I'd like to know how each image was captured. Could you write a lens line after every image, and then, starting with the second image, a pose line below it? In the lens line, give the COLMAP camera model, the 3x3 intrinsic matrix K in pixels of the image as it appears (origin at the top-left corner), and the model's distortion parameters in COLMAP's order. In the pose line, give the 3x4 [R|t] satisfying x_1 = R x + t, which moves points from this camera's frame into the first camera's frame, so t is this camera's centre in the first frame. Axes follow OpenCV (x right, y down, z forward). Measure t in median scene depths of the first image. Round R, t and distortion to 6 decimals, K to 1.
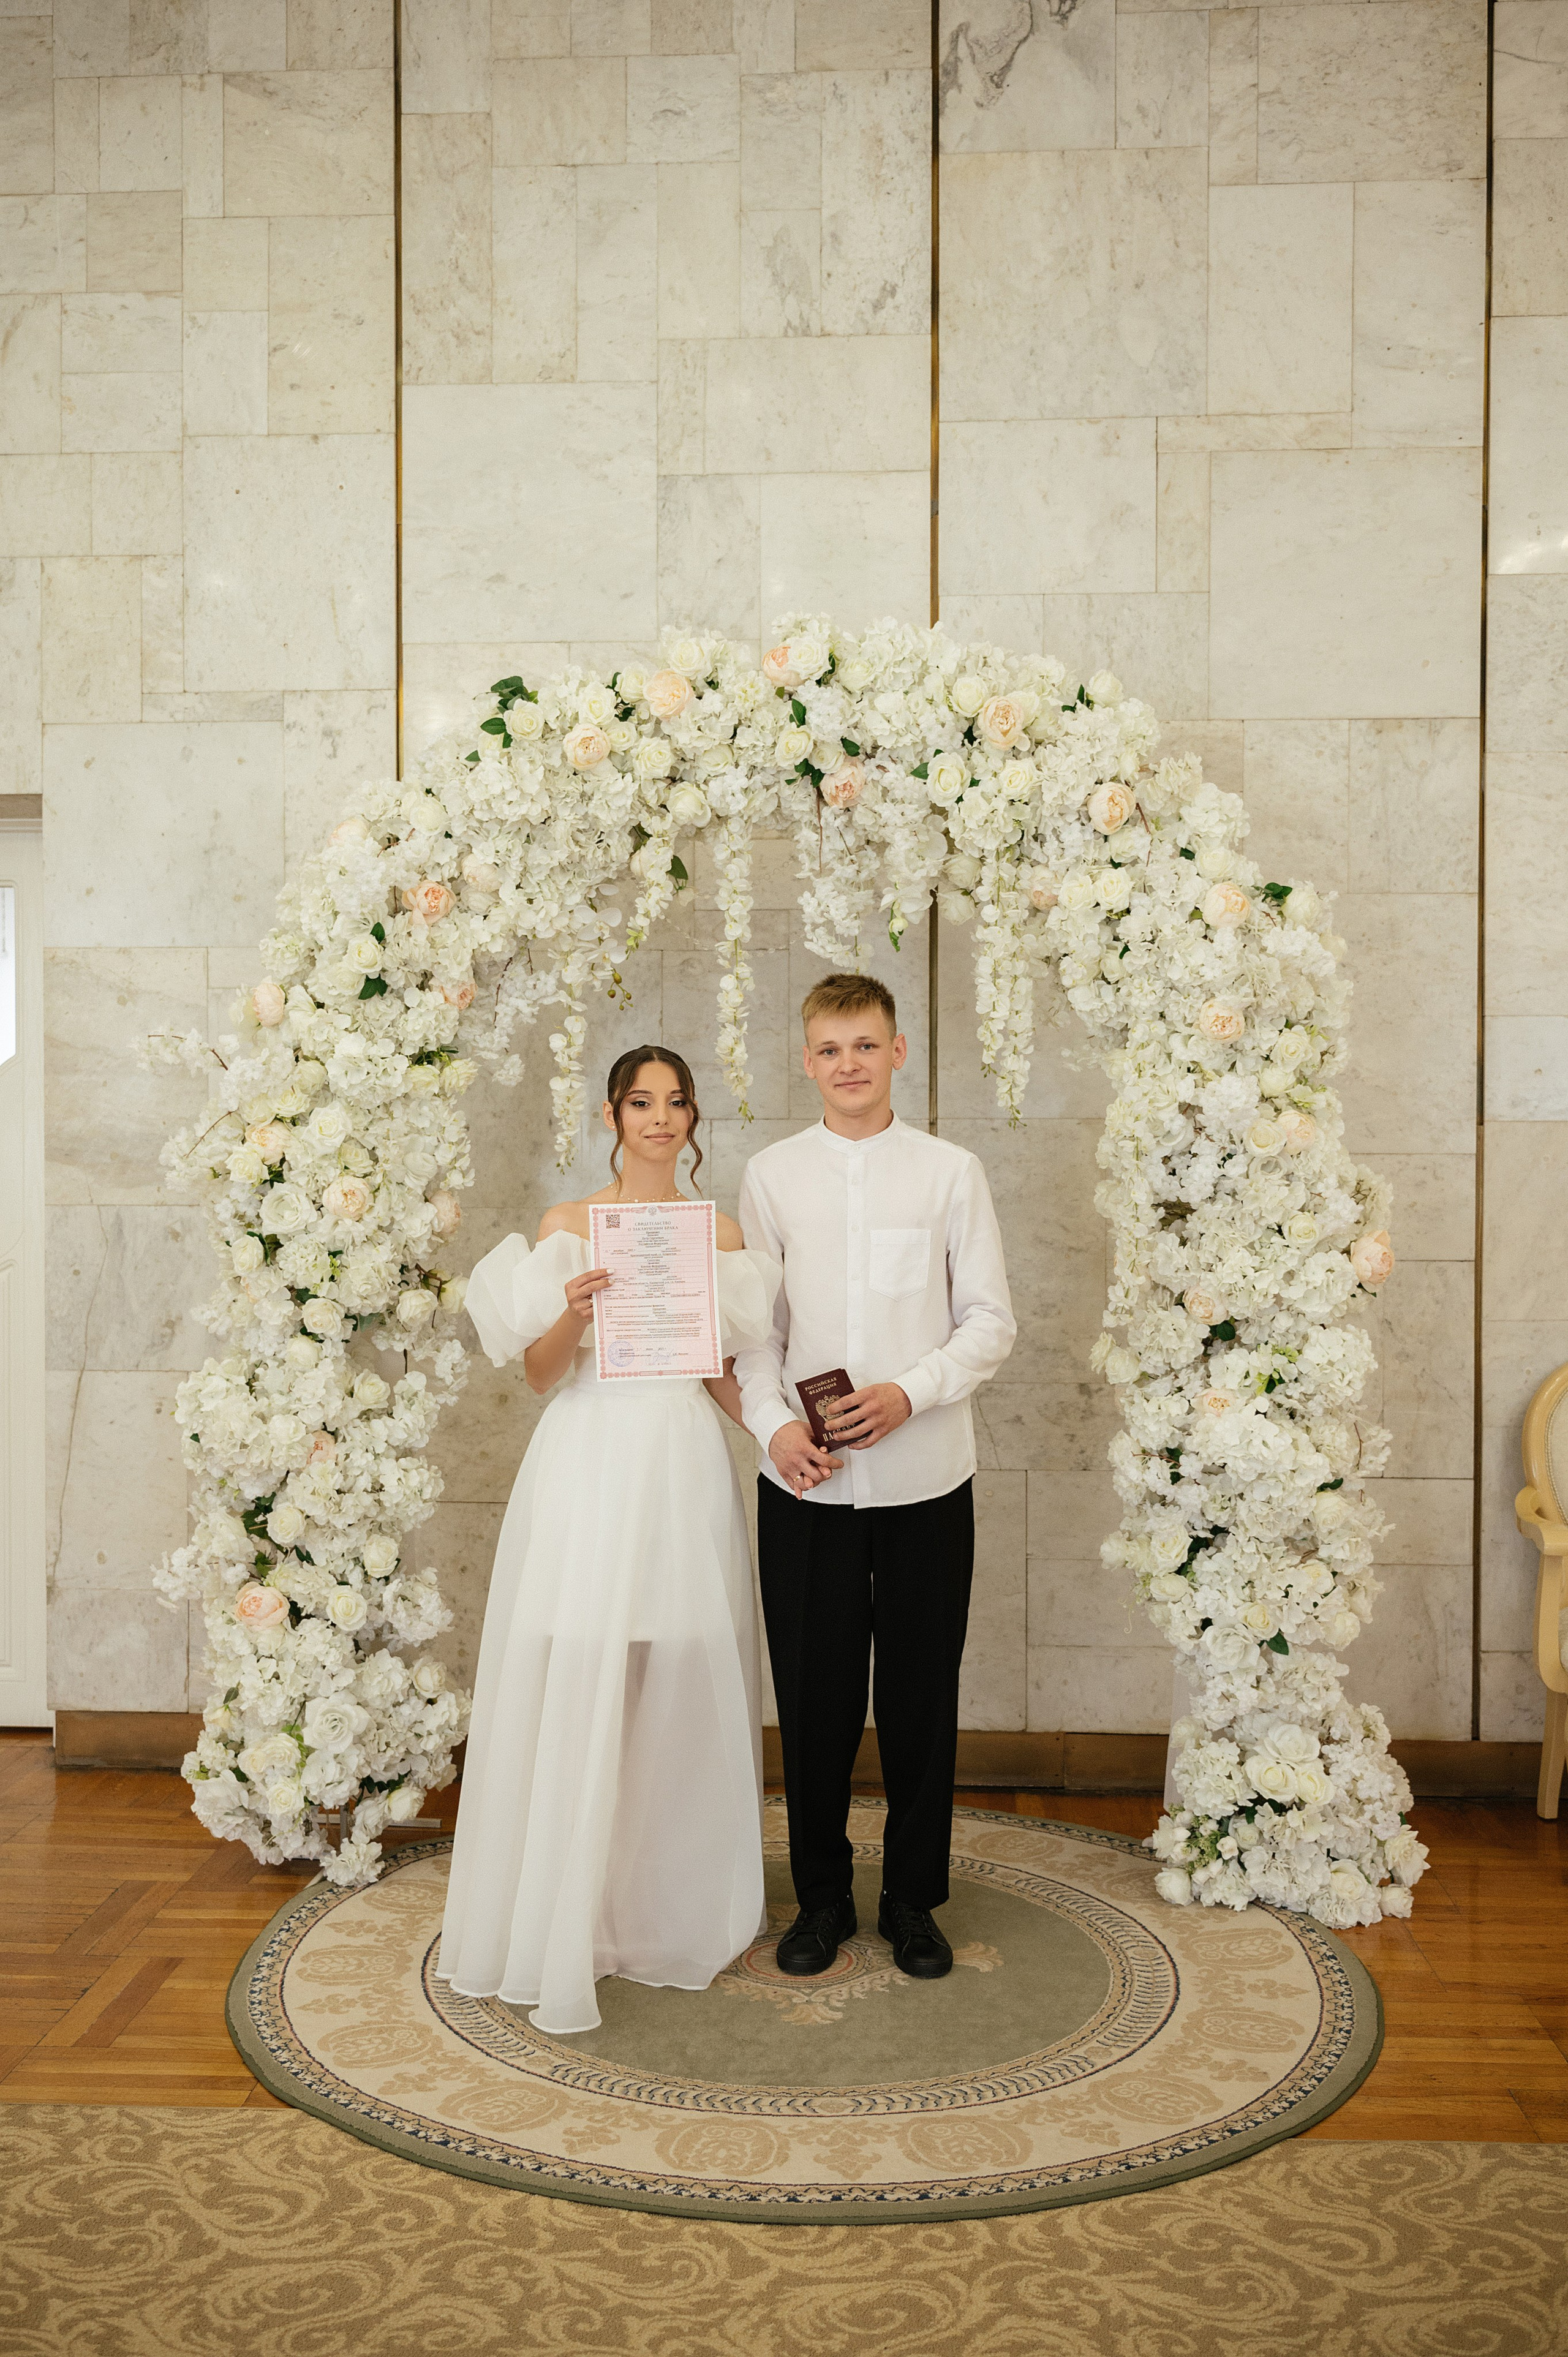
lens RADIAL K [[2181.9, 0, 783.5], [0, 2181.9, 1208.0], [0, 0, 1]] dist [0.004653, -0.004720]
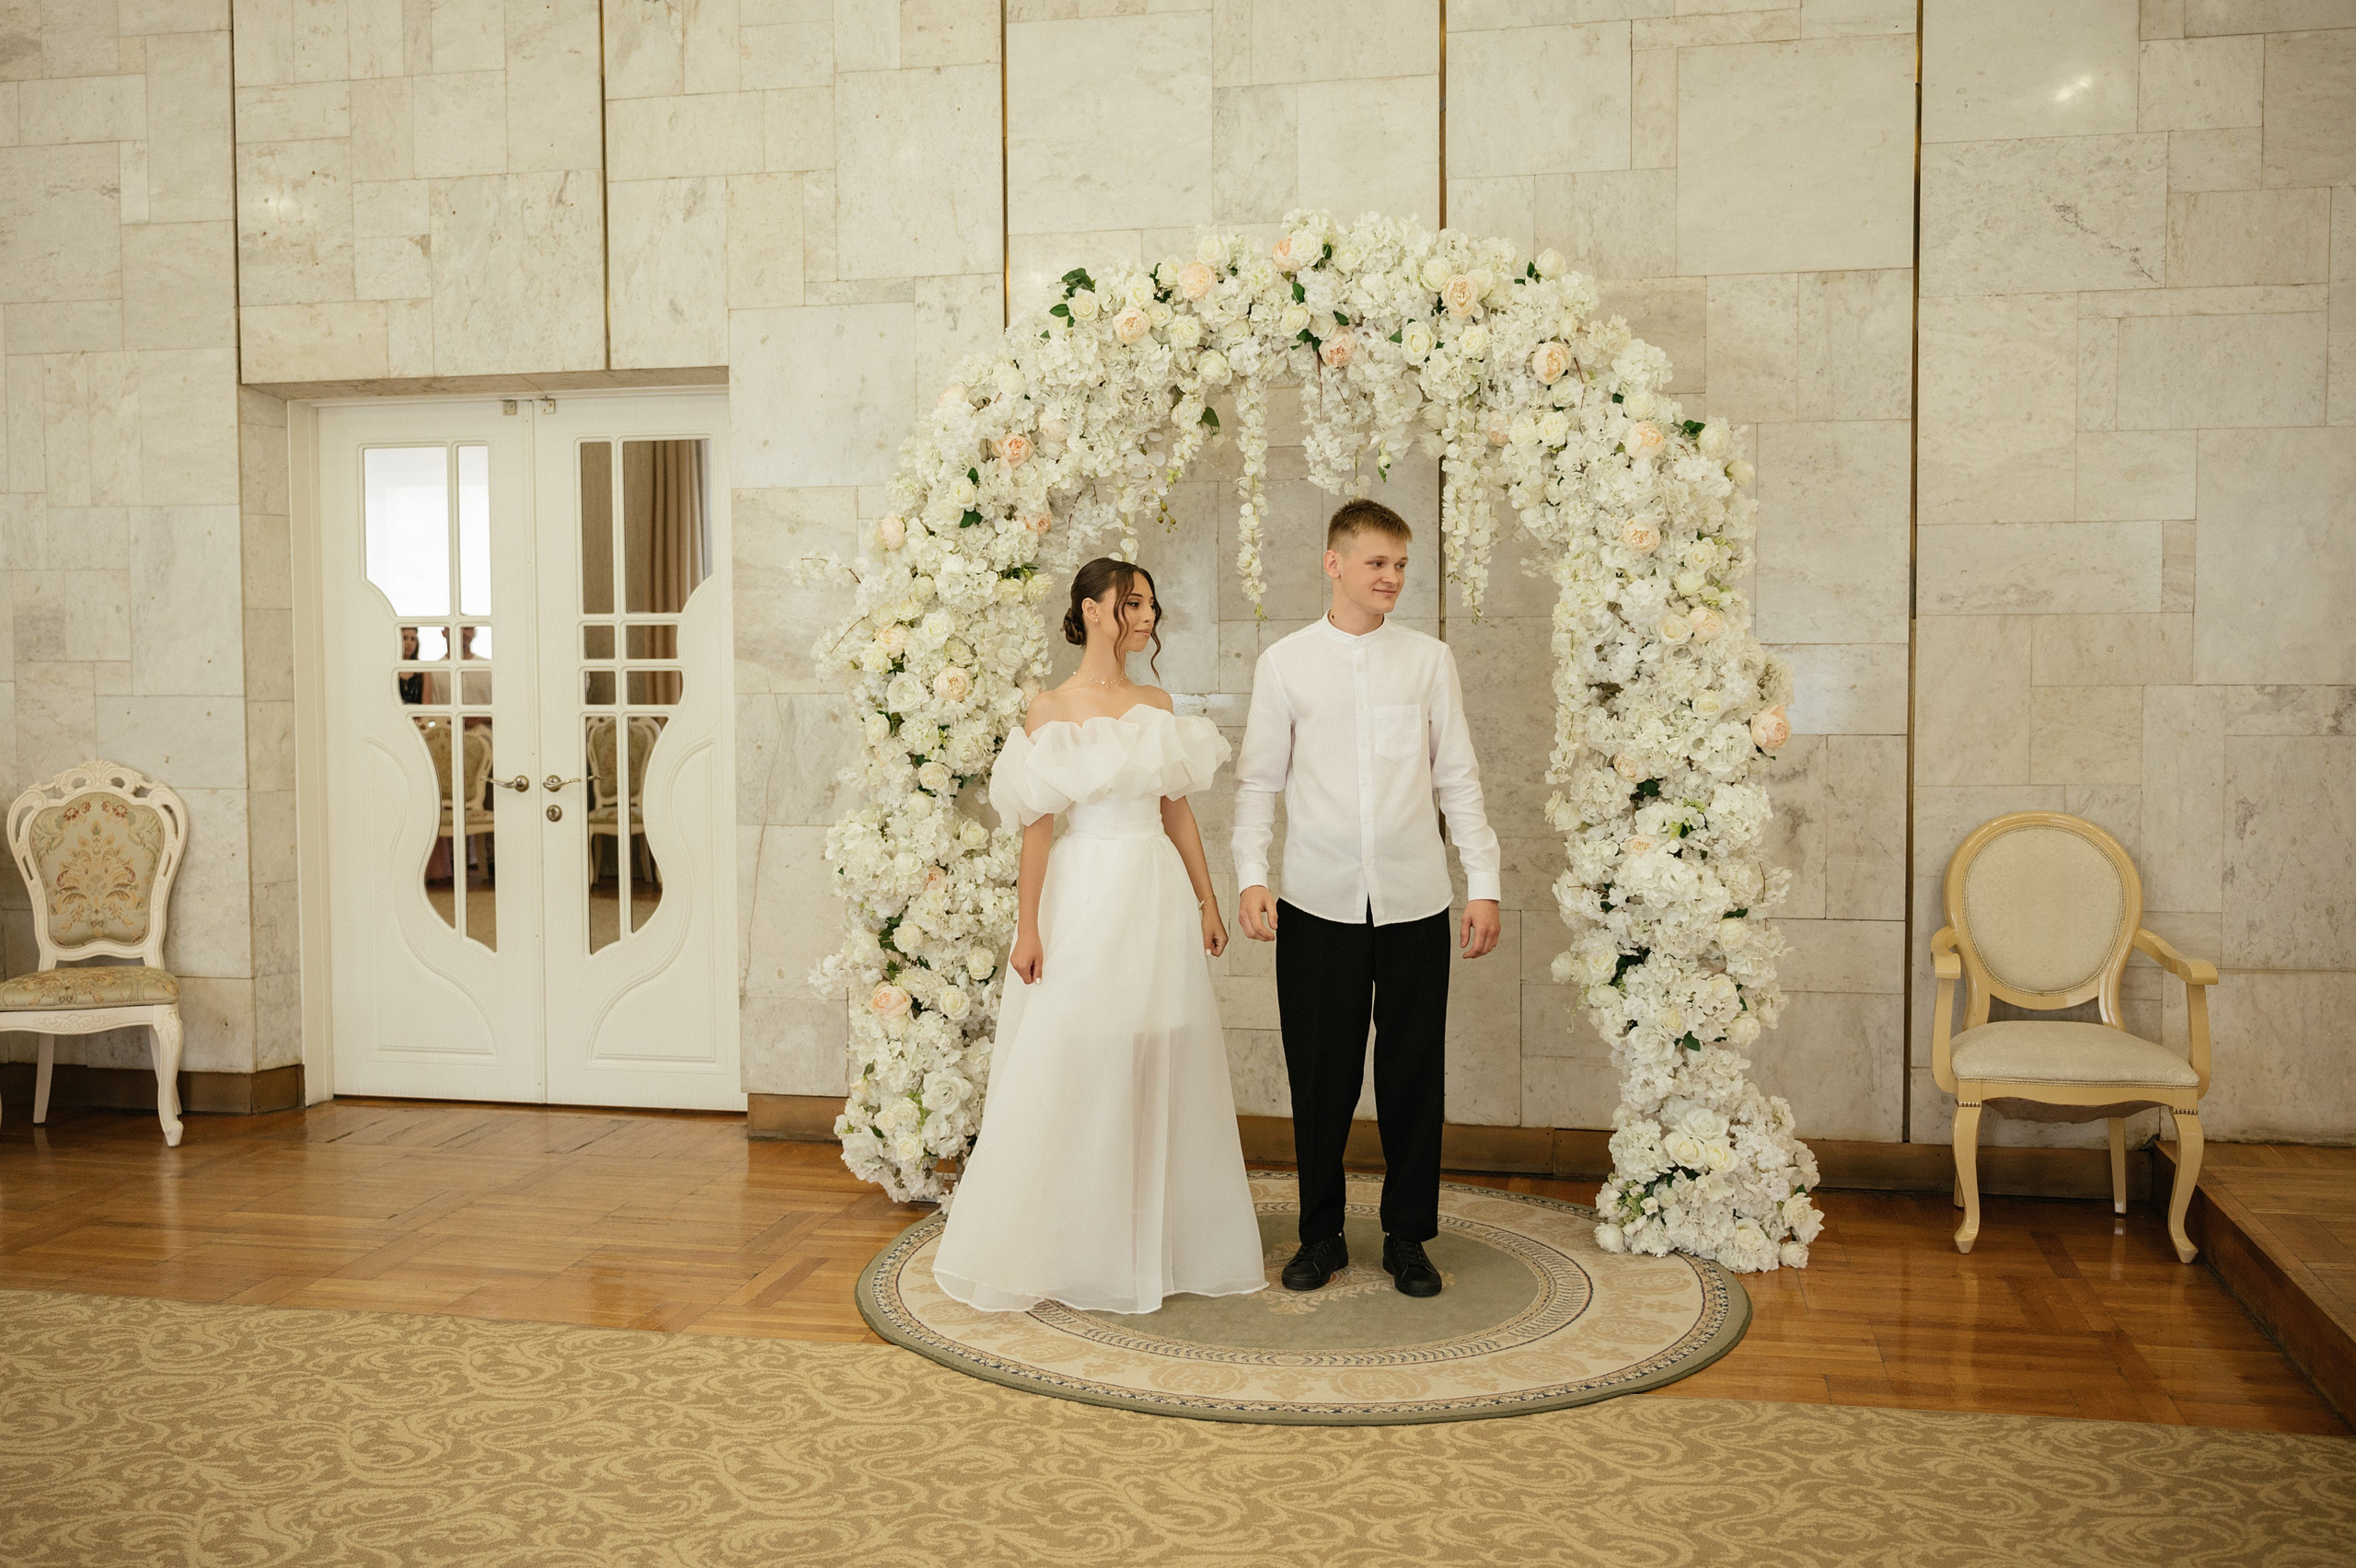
lens RADIAL K [[2111.8, 0, 1178.0], [0, 2111.8, 784.0], [0, 0, 1]] dist [-0.002416, -0.000315]
pose [[0.990093, 0.000899, -0.140414, 0.105879], [0.003875, 0.999424, 0.033720, 0.012994], [0.140363, -0.033930, 0.989519, -0.210706]]
